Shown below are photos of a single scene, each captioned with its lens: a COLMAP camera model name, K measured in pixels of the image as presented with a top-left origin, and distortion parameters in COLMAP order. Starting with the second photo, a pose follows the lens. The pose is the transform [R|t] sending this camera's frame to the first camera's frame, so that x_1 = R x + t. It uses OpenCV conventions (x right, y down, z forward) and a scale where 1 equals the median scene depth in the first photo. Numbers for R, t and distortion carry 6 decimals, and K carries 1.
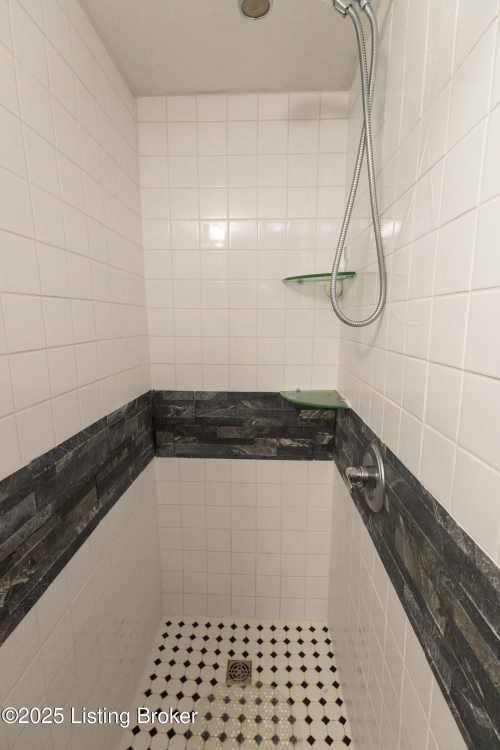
lens RADIAL K [[351.5, 0, 250.0], [0, 351.5, 375.0], [0, 0, 1]] dist [0.000571, 0.000663]
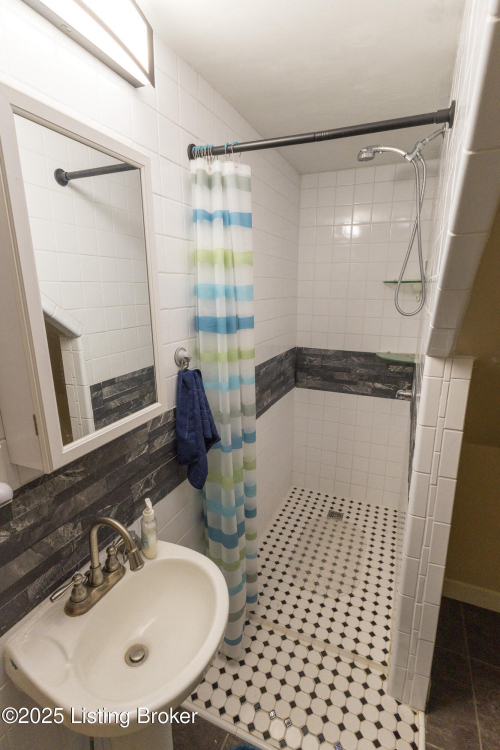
lens RADIAL K [[361.4, 0, 248.6], [0, 361.4, 379.4], [0, 0, 1]] dist [0.003853, 0.001852]
pose [[0.933293, 0.090516, -0.347521, 0.121895], [-0.059319, 0.993277, 0.099404, 0.039467], [0.354182, -0.072159, 0.932388, -0.704185]]
